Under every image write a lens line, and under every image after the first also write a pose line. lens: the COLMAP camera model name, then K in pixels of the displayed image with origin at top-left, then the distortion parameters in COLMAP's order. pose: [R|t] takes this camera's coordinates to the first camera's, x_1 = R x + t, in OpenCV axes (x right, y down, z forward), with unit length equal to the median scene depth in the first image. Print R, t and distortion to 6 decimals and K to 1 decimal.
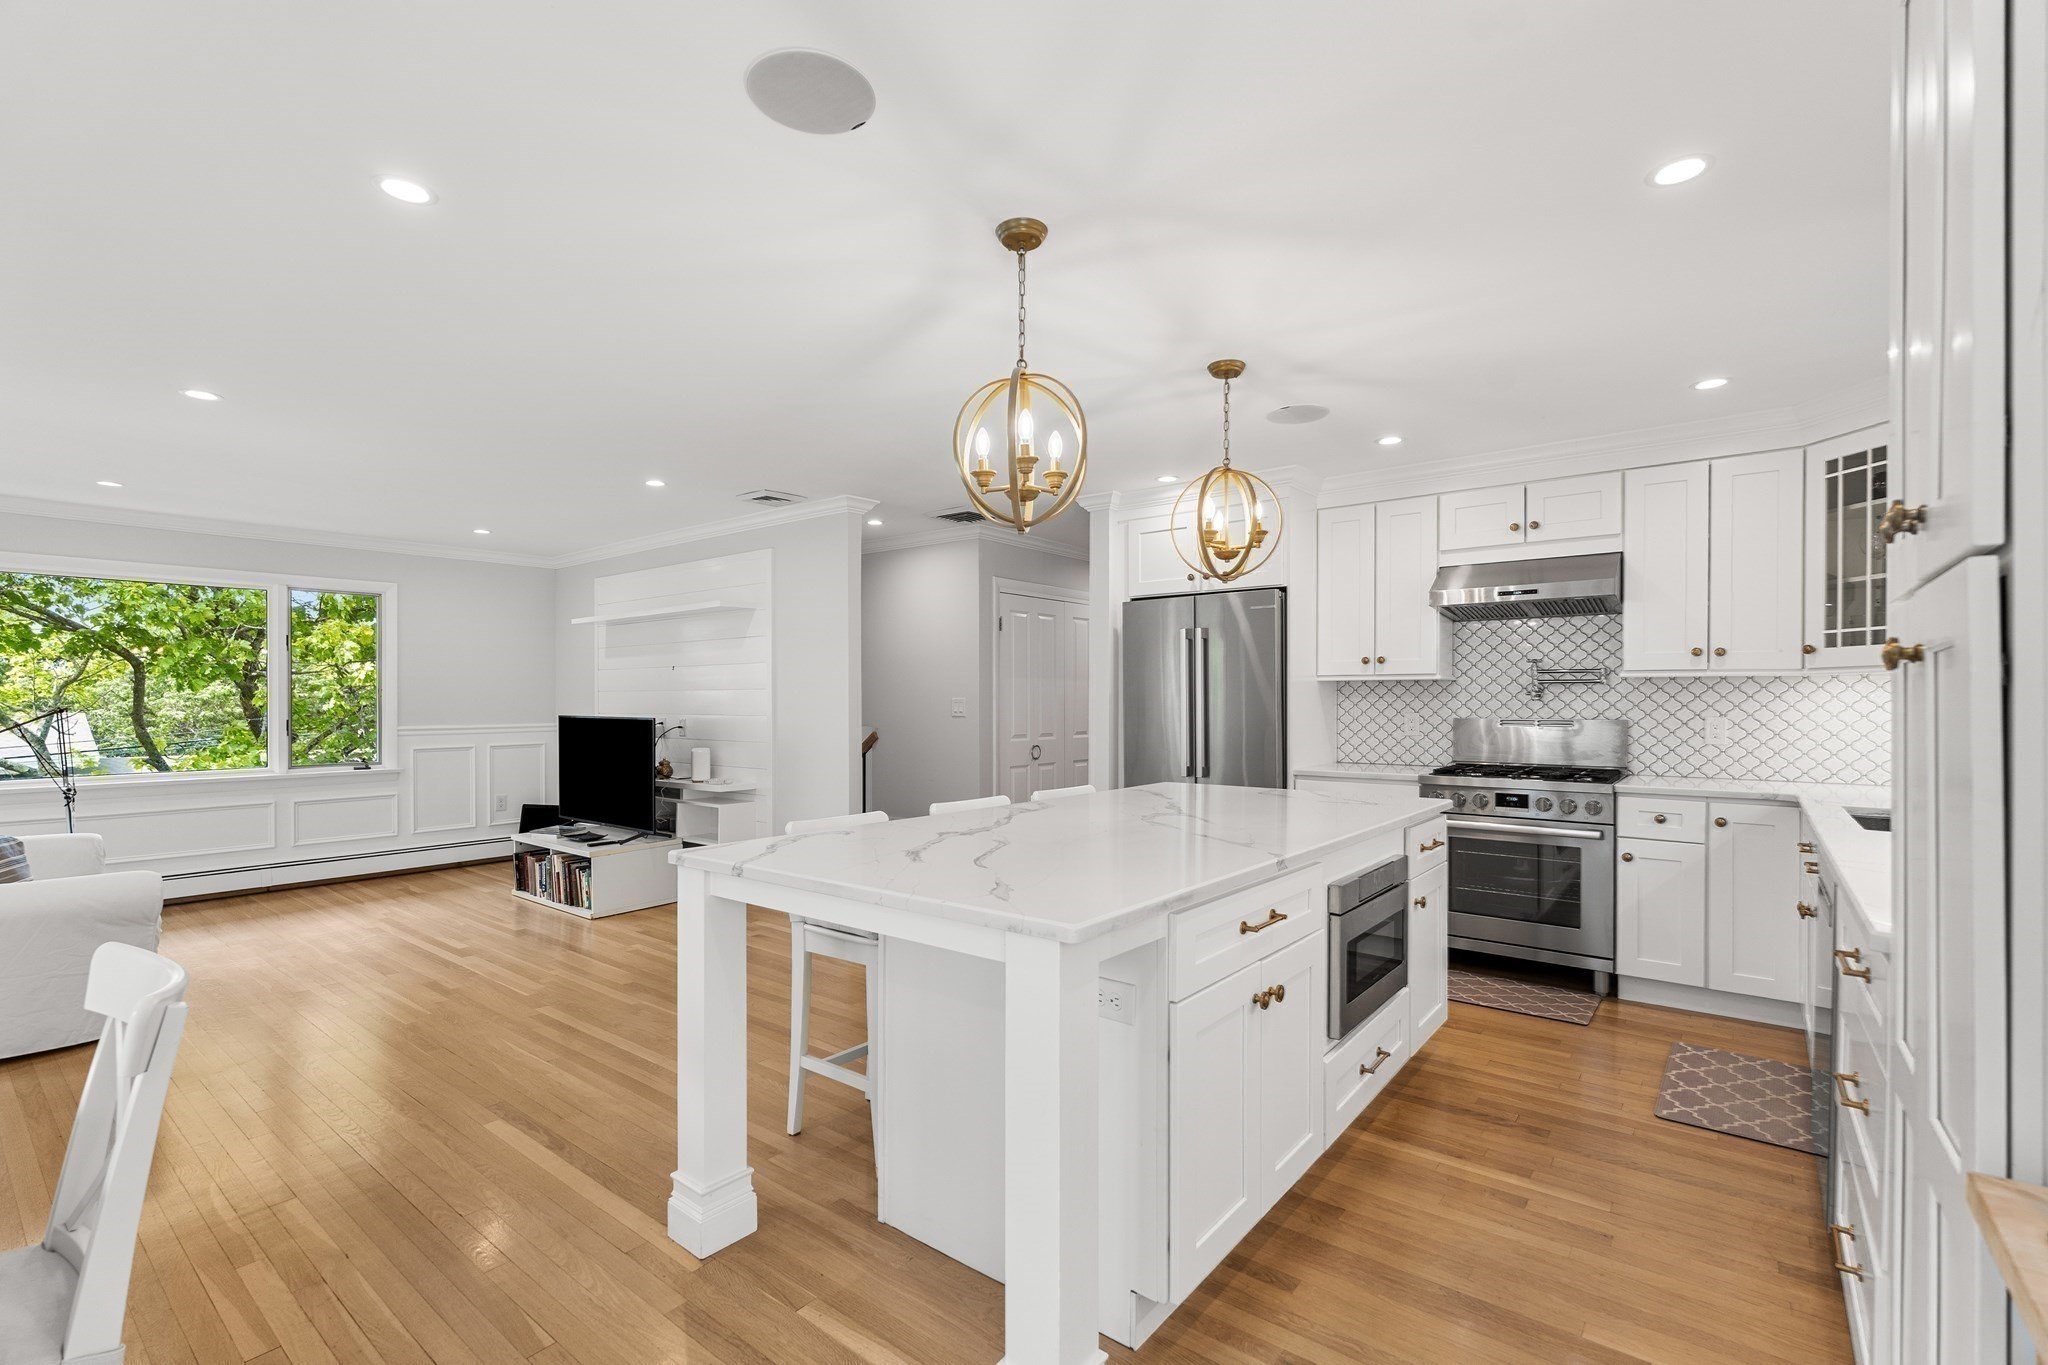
lens RADIAL K [[908.8, 0, 1026.3], [0, 908.8, 703.0], [0, 0, 1]] dist [-0.003843, -0.000061]
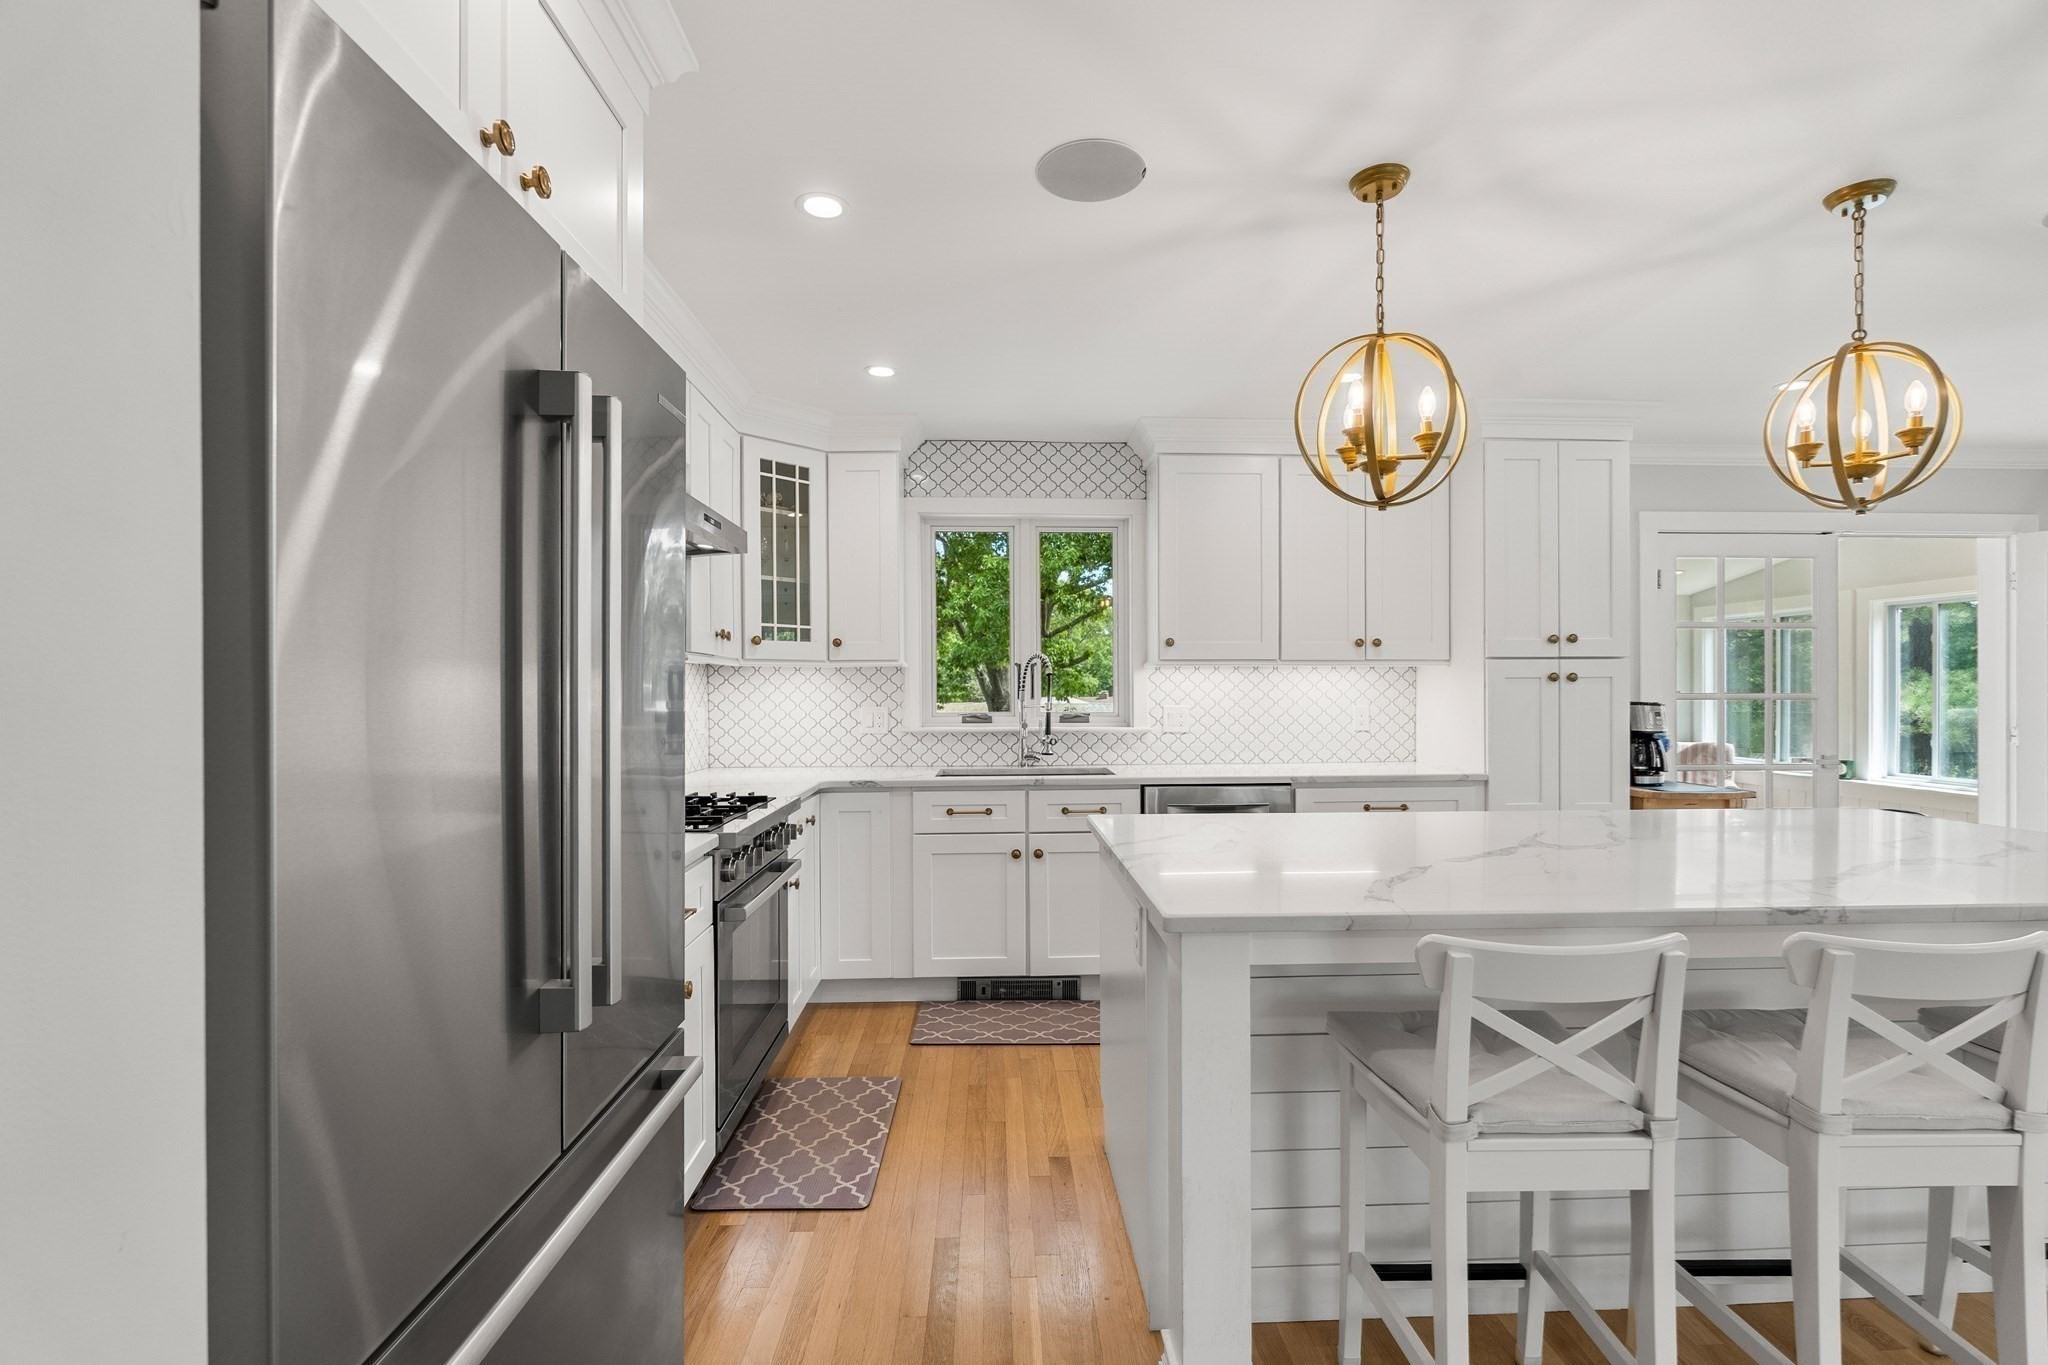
lens RADIAL K [[908.8, 0, 1035.2], [0, 908.8, 689.9], [0, 0, 1]] dist [-0.003843, -0.000061]
pose [[-0.654394, 0.003164, 0.756147, -0.088468], [0.006287, 0.999979, 0.001257, -0.003116], [-0.756128, 0.005576, -0.654400, 1.286970]]
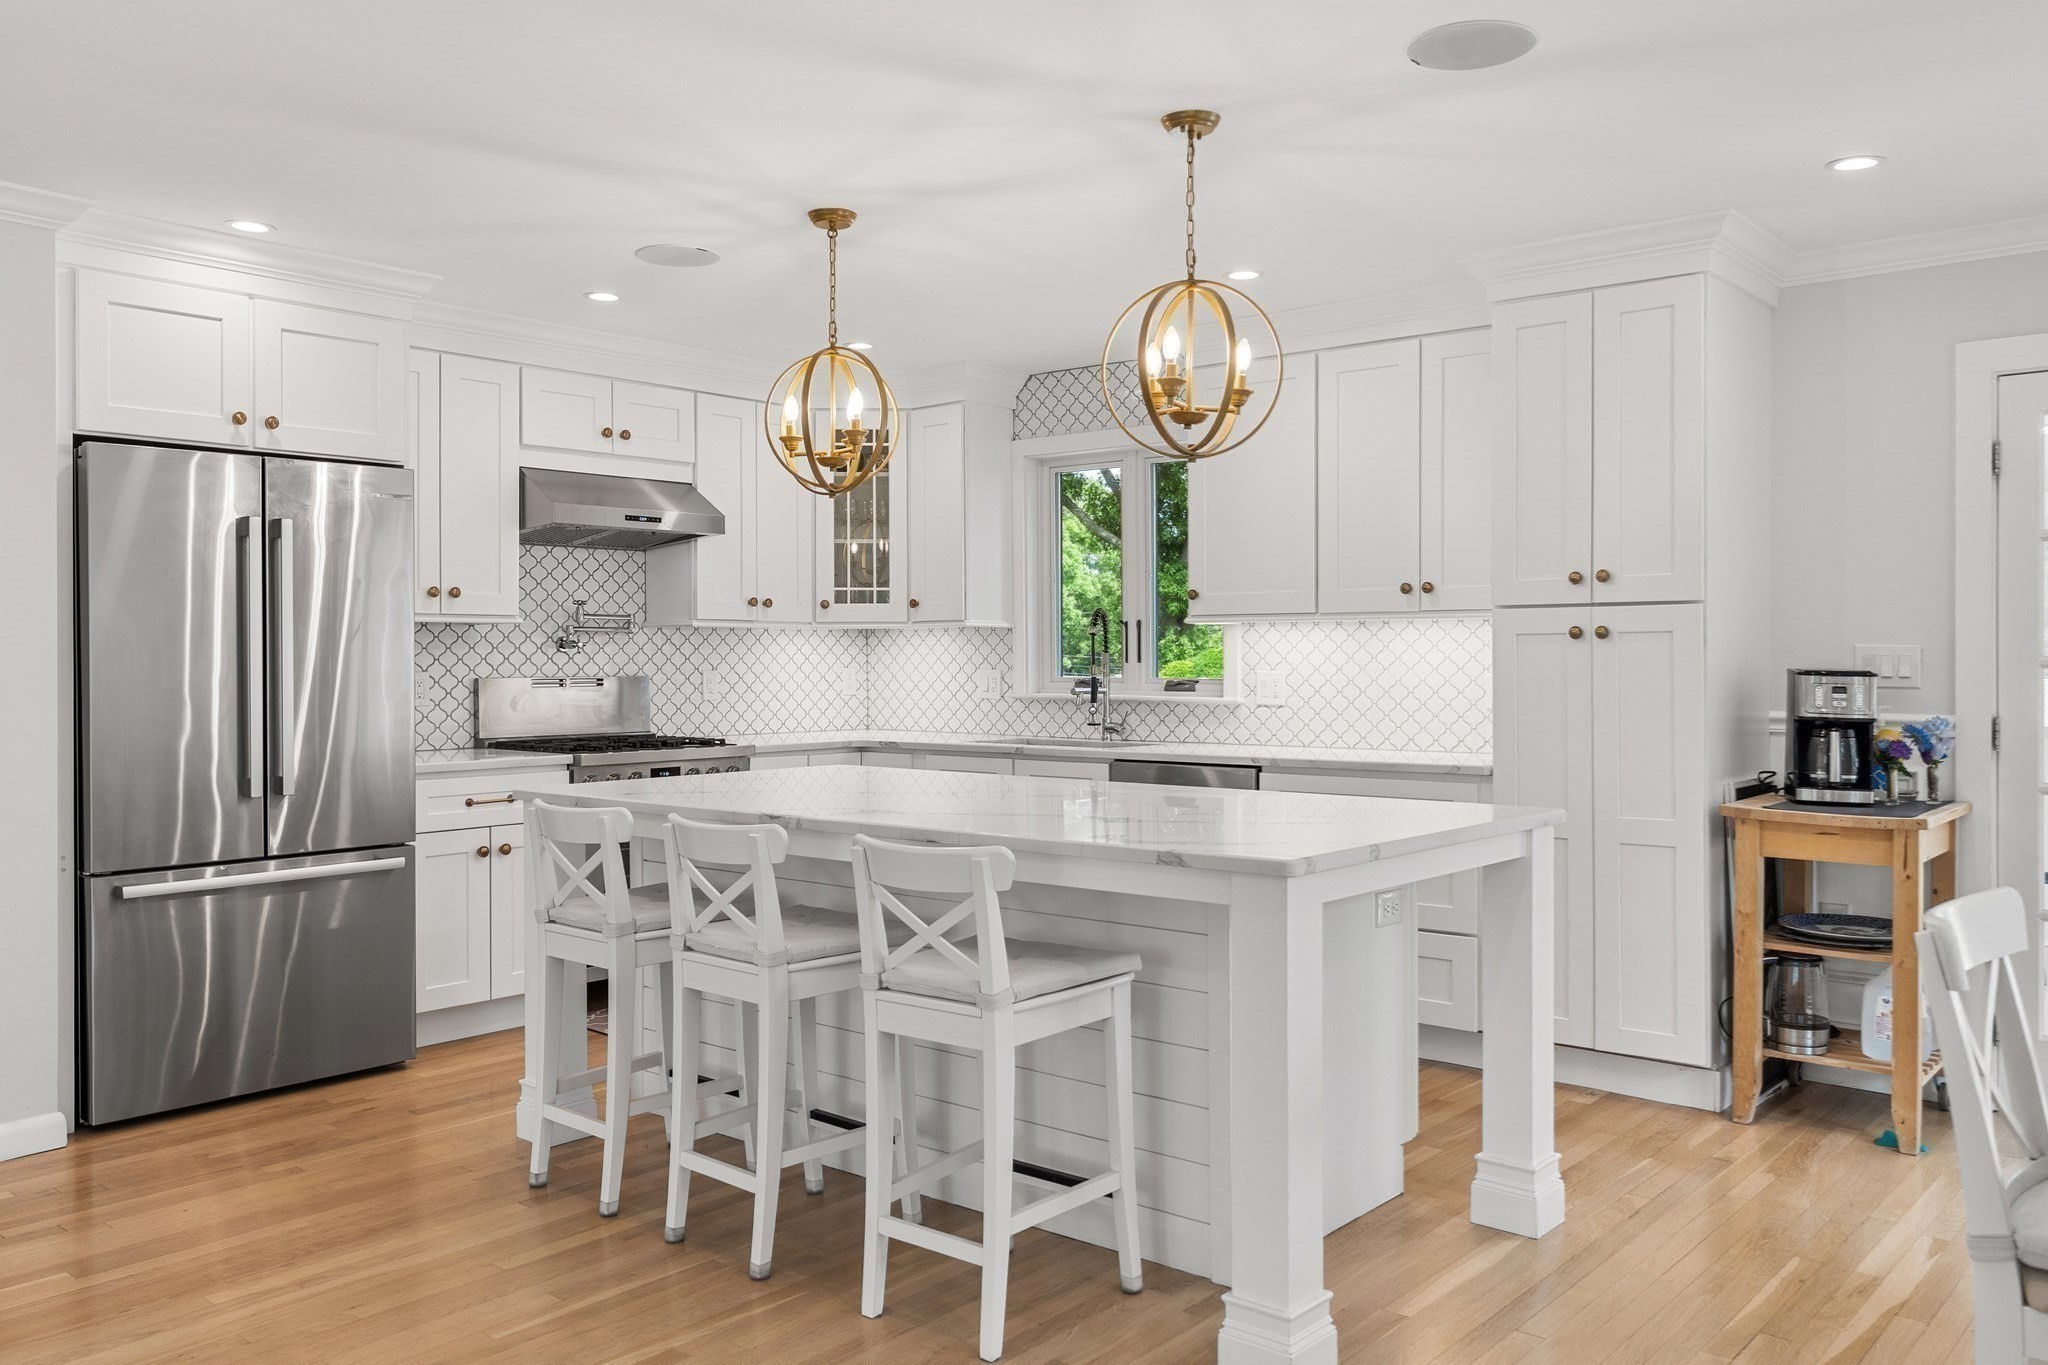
lens RADIAL K [[1596.0, 0, 1026.2], [0, 1596.0, 653.4], [0, 0, 1]] dist [0.004028, 0.003667]
pose [[0.041663, 0.001986, 0.999130, -0.889279], [0.005464, 0.999983, -0.002216, 0.002992], [-0.999117, 0.005551, 0.041651, 0.621490]]
